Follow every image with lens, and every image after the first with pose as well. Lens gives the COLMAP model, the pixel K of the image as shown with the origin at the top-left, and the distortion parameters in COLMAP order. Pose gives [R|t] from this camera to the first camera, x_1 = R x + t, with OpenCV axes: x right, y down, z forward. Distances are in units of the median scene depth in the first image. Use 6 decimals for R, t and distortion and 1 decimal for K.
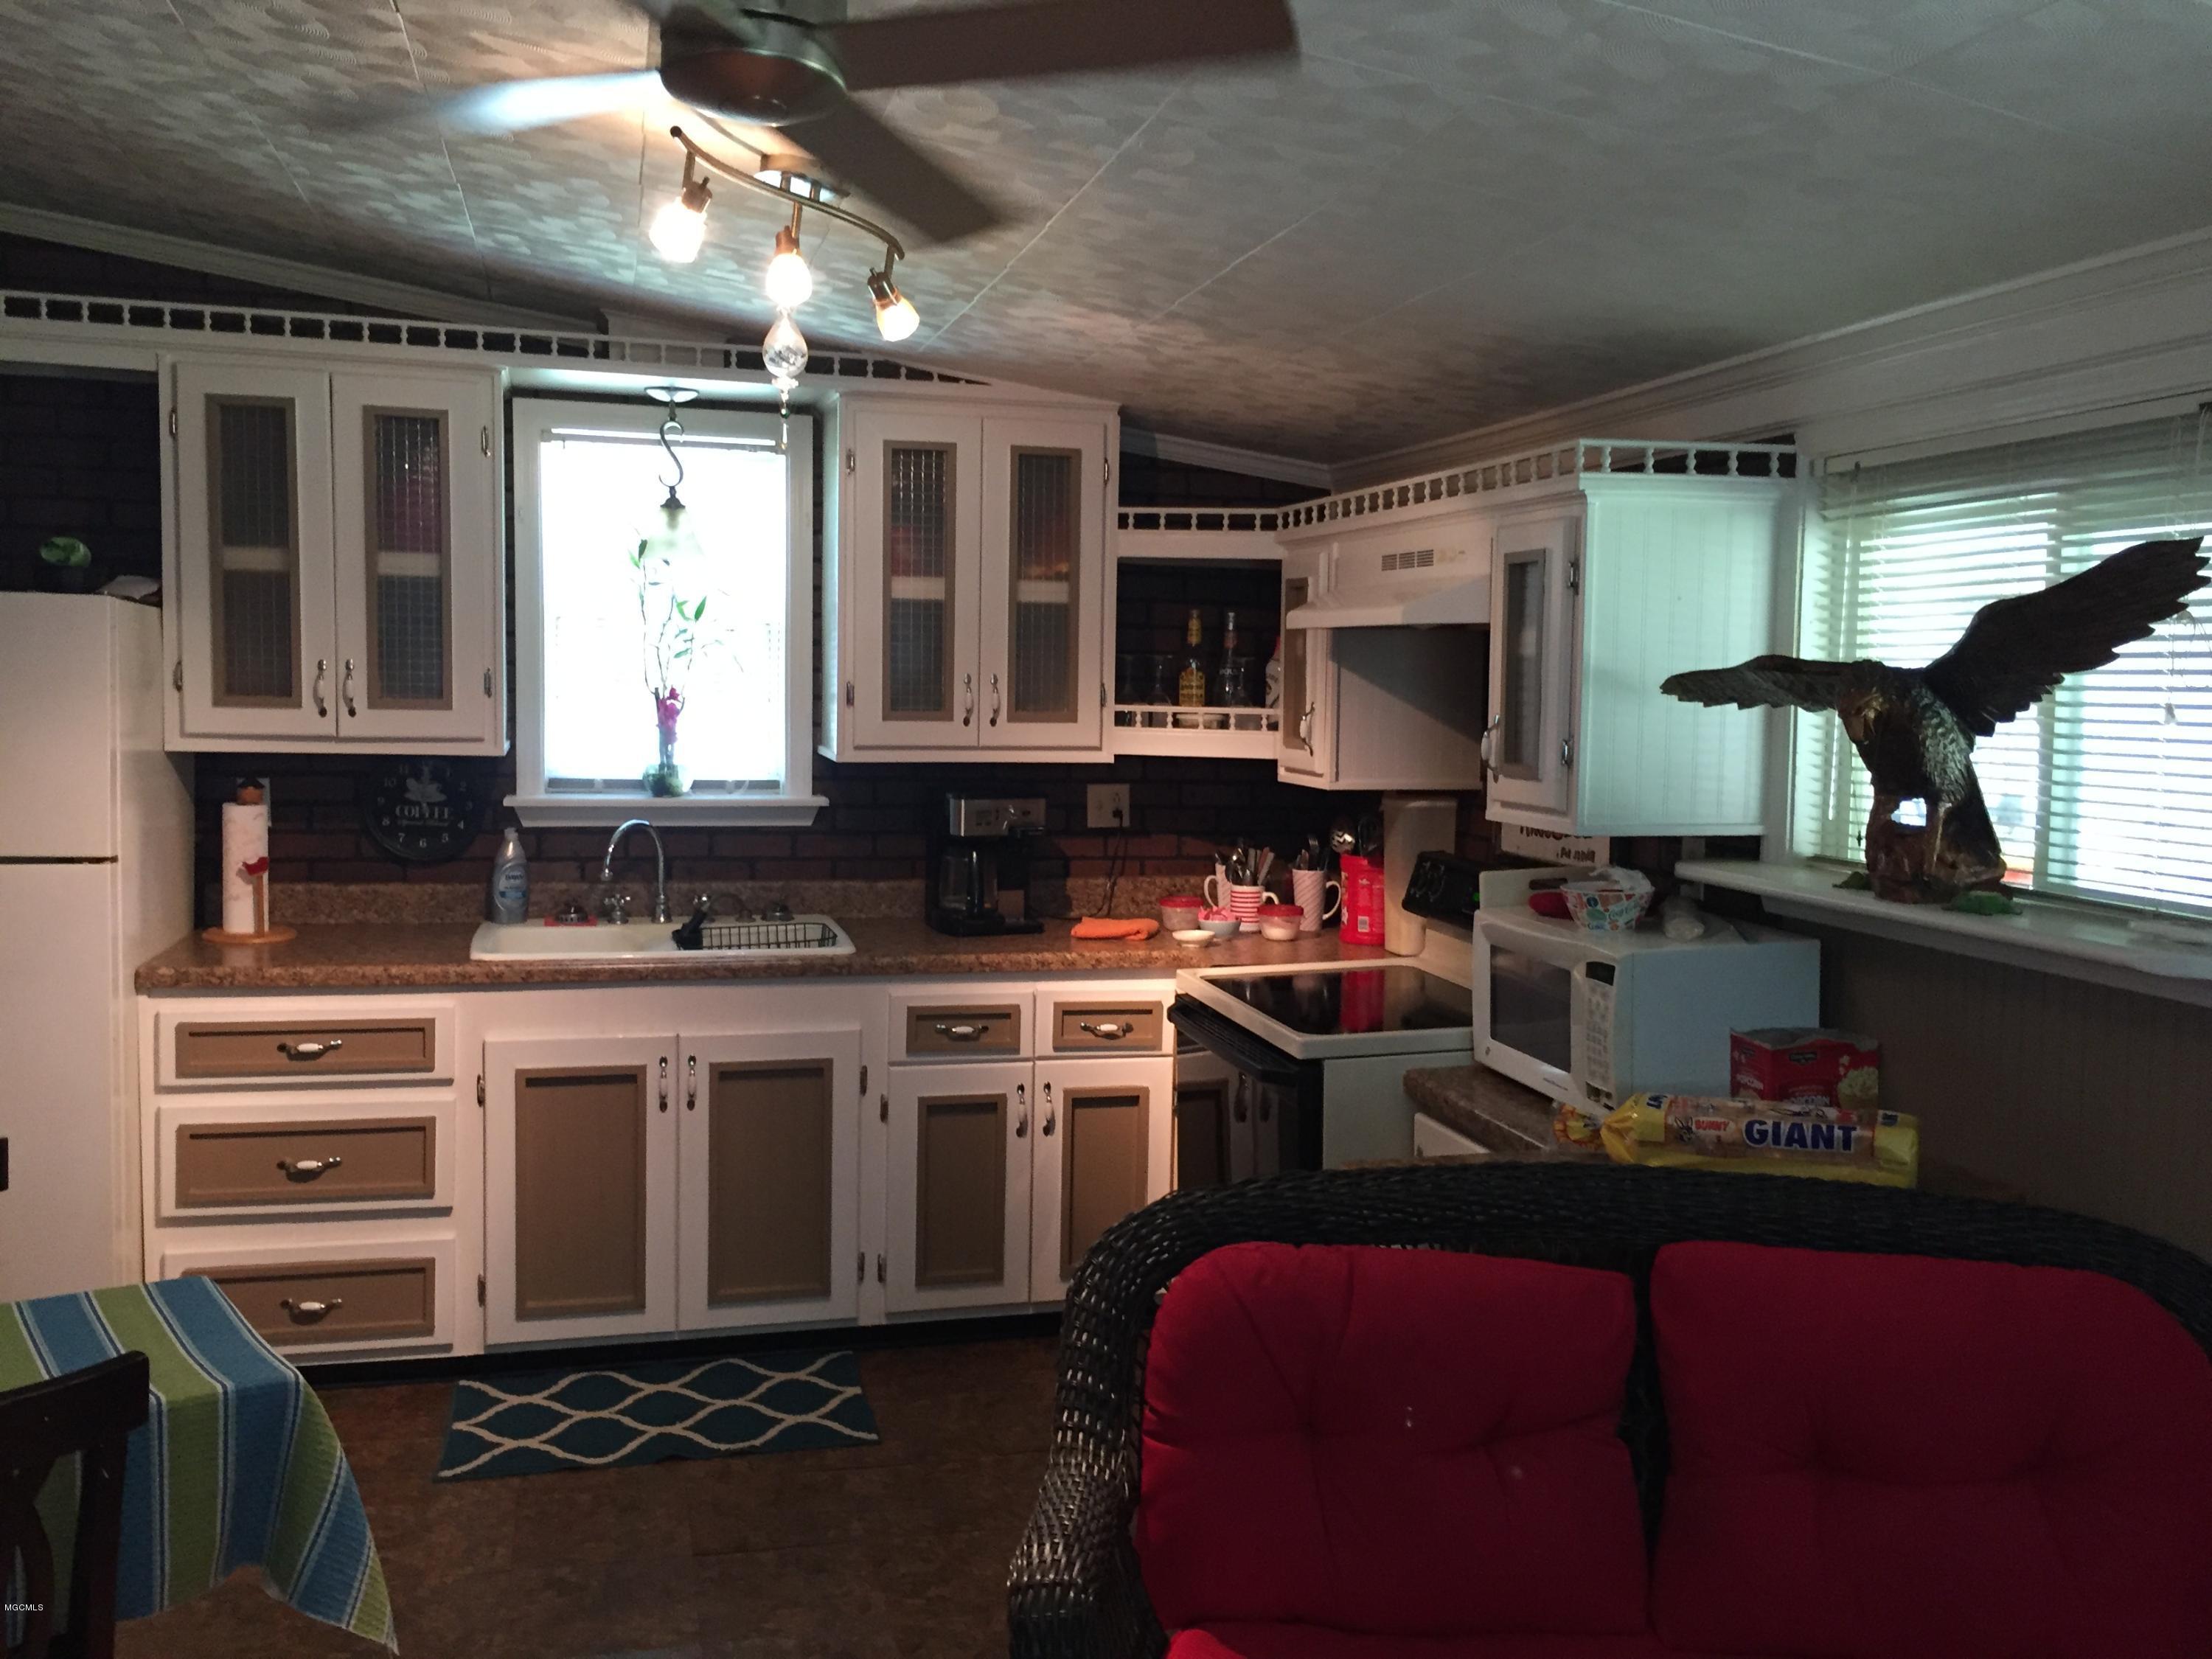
lens RADIAL K [[1894.8, 0, 1114.4], [0, 1894.8, 813.5], [0, 0, 1]] dist [0.043339, -0.043485]
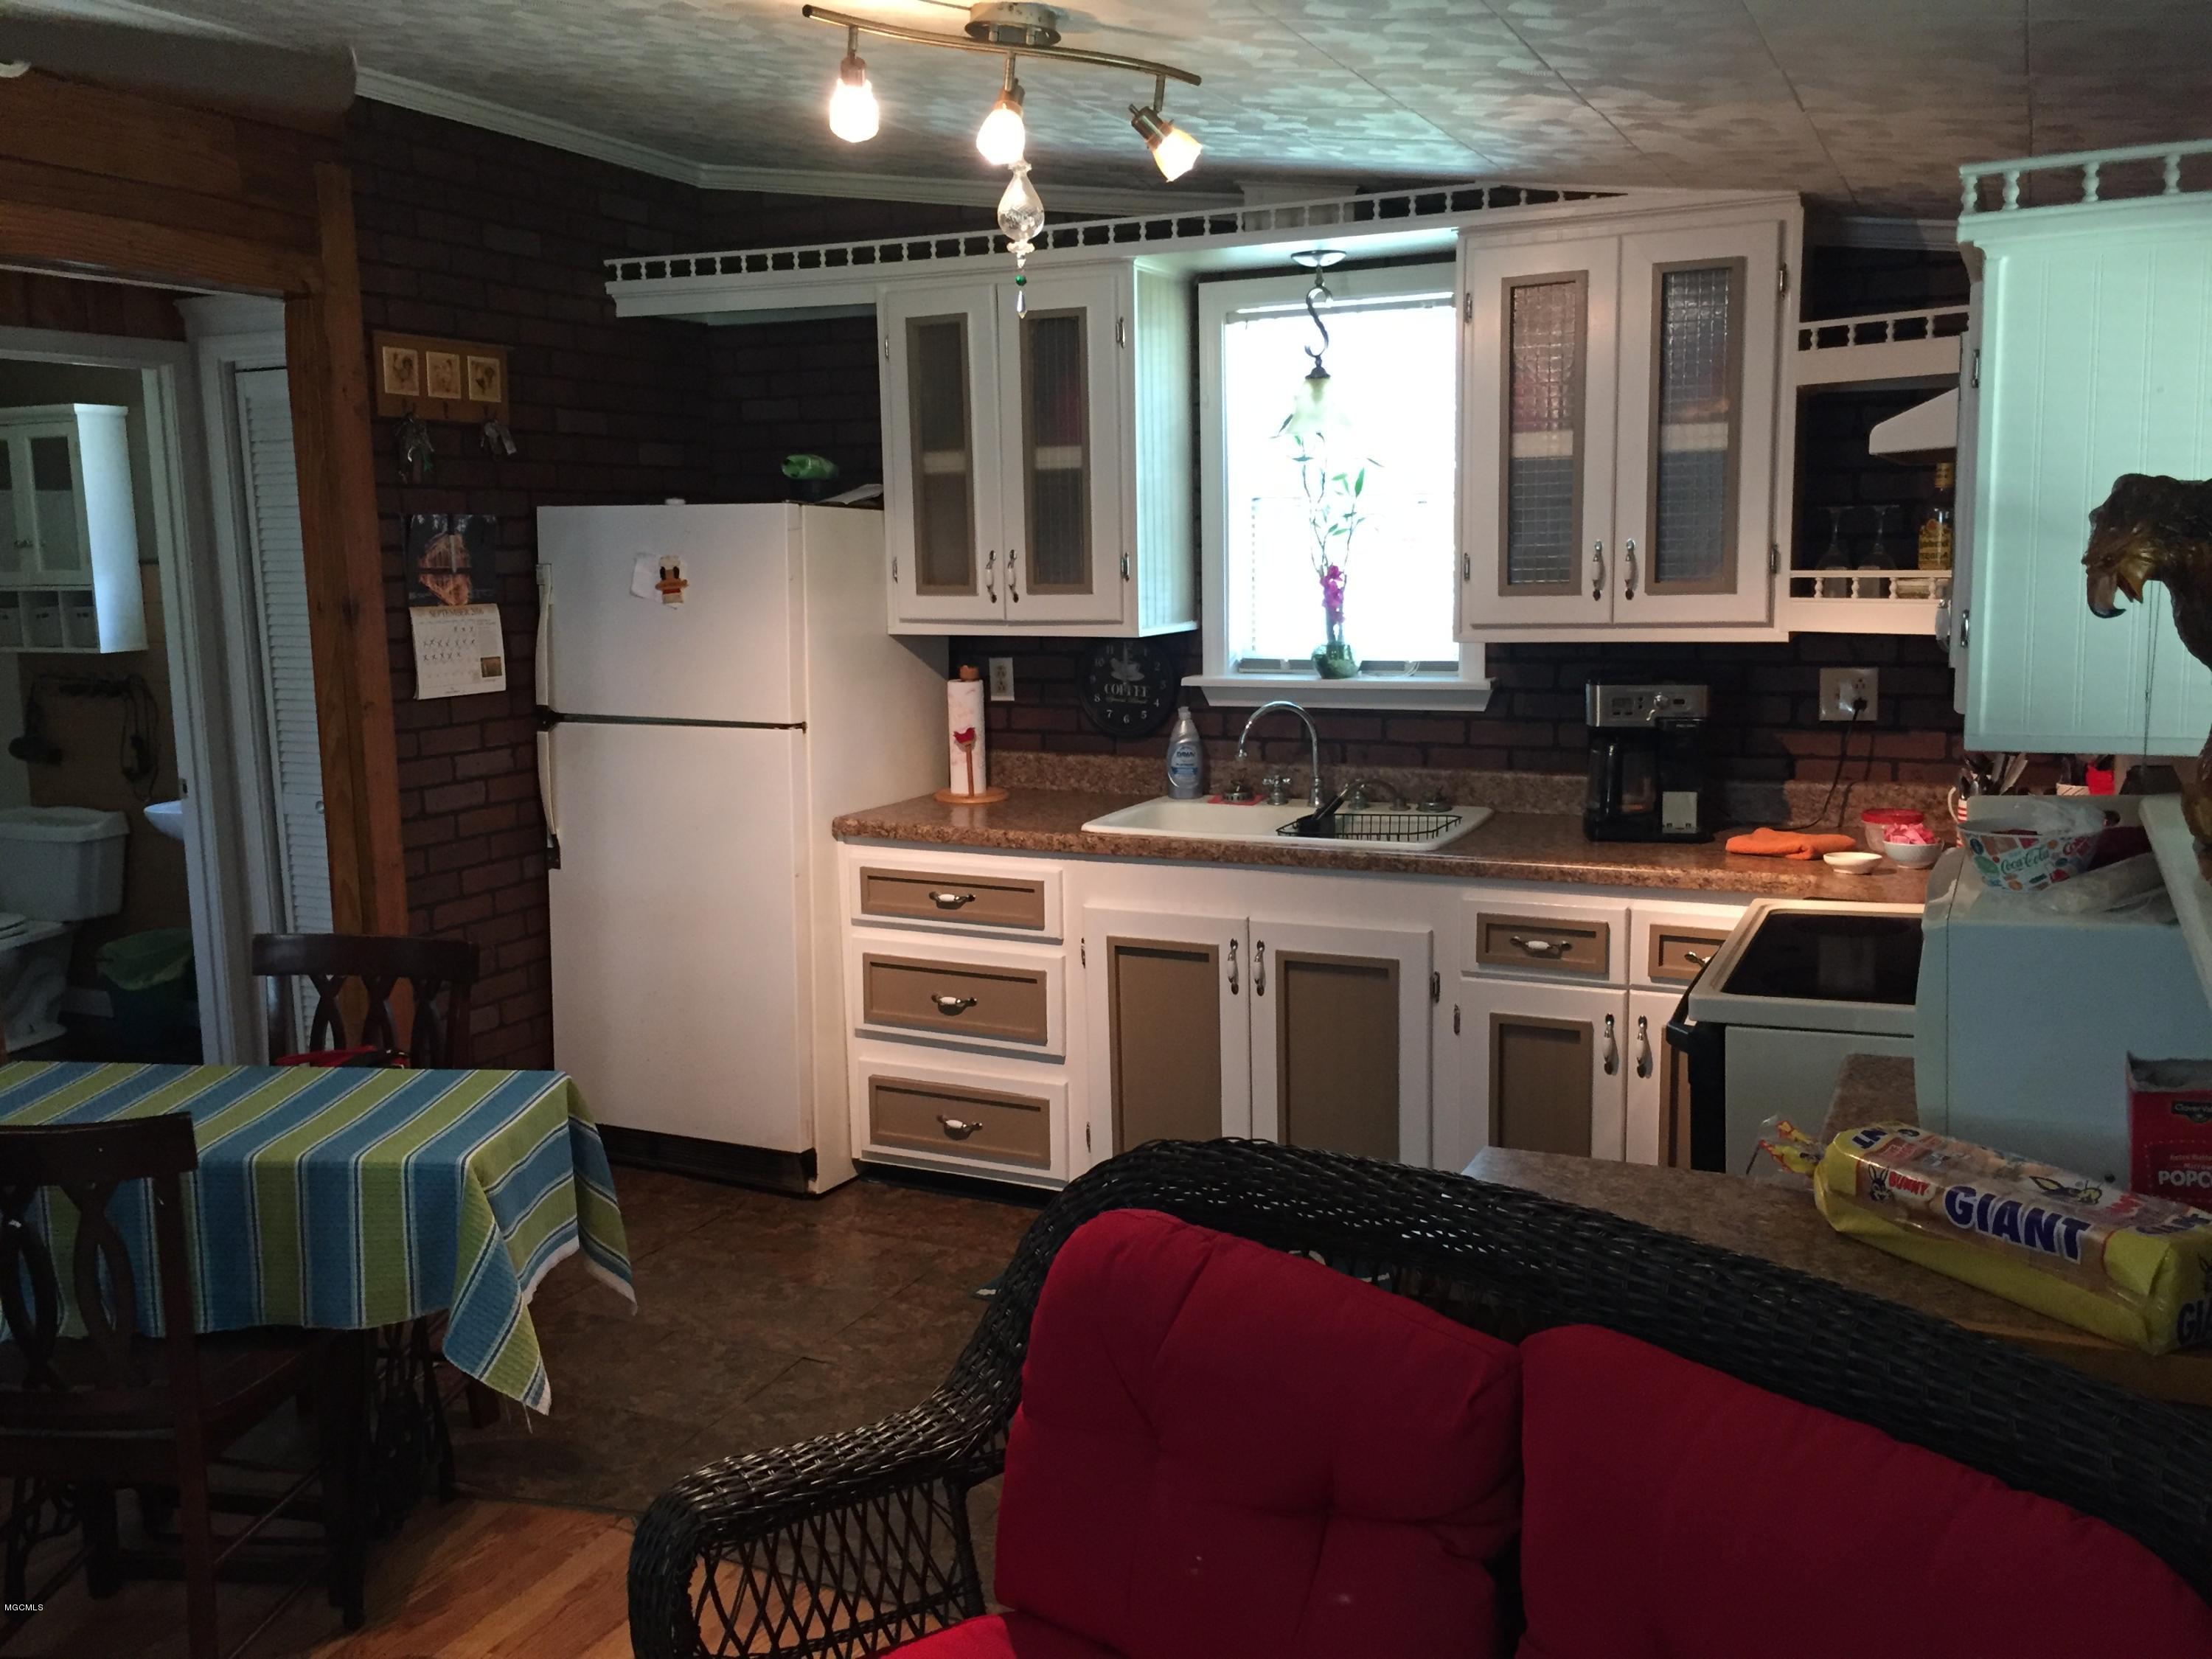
lens RADIAL K [[1894.8, 0, 1106.4], [0, 1894.8, 825.8], [0, 0, 1]] dist [0.043339, -0.043485]
pose [[0.754266, 0.061941, -0.653640, 0.339703], [-0.014967, 0.996903, 0.077199, -0.007060], [0.656398, -0.048446, 0.752858, 0.195161]]
